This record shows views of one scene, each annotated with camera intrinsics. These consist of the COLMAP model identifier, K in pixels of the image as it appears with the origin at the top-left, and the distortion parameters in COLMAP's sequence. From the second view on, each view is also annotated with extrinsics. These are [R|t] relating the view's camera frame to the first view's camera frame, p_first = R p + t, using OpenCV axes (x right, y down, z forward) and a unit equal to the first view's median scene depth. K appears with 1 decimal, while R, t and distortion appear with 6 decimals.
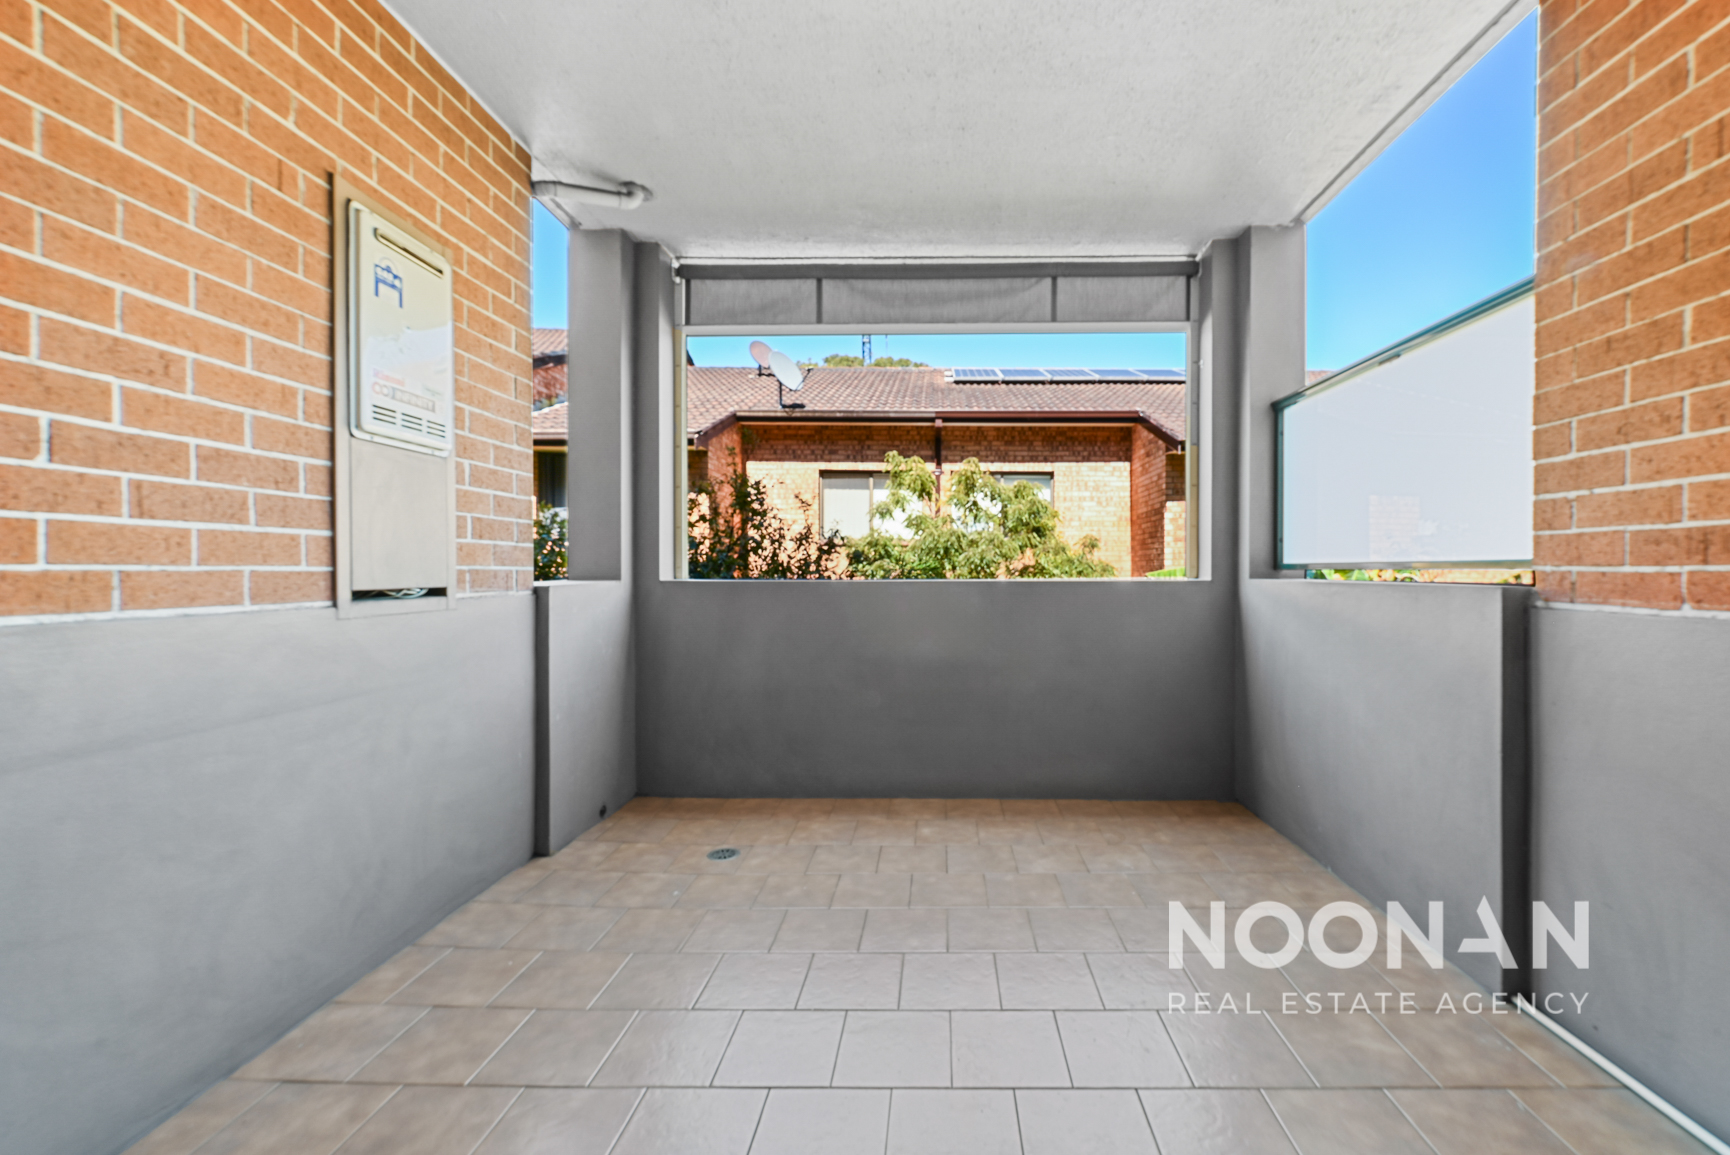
lens RADIAL K [[688.5, 0, 865.0], [0, 688.5, 577.5], [0, 0, 1]] dist [-0.031071, -0.000031]
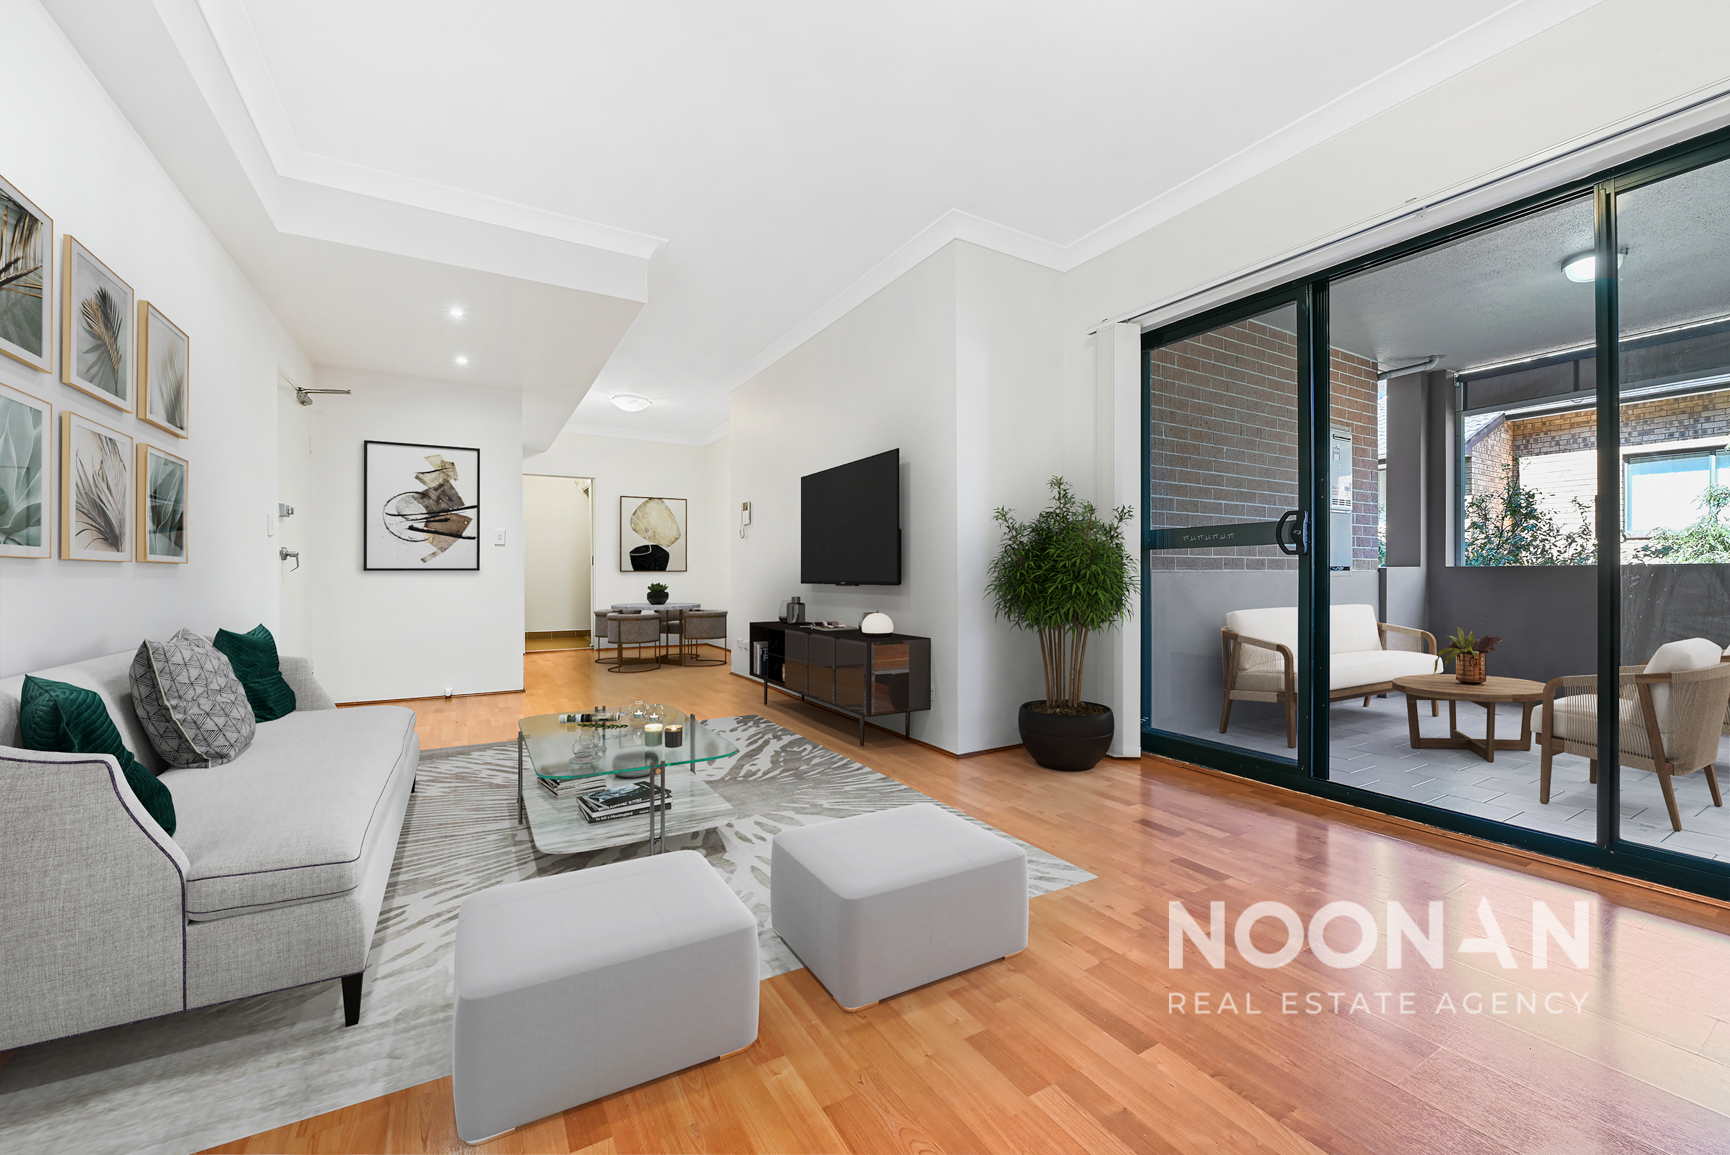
lens RADIAL K [[688.5, 0, 865.0], [0, 688.5, 577.5], [0, 0, 1]] dist [-0.031071, -0.000031]
pose [[0.582084, -0.003913, -0.813119, 0.132382], [-0.005076, 0.999951, -0.008446, 0.032522], [0.813113, 0.009044, 0.582036, -0.712625]]
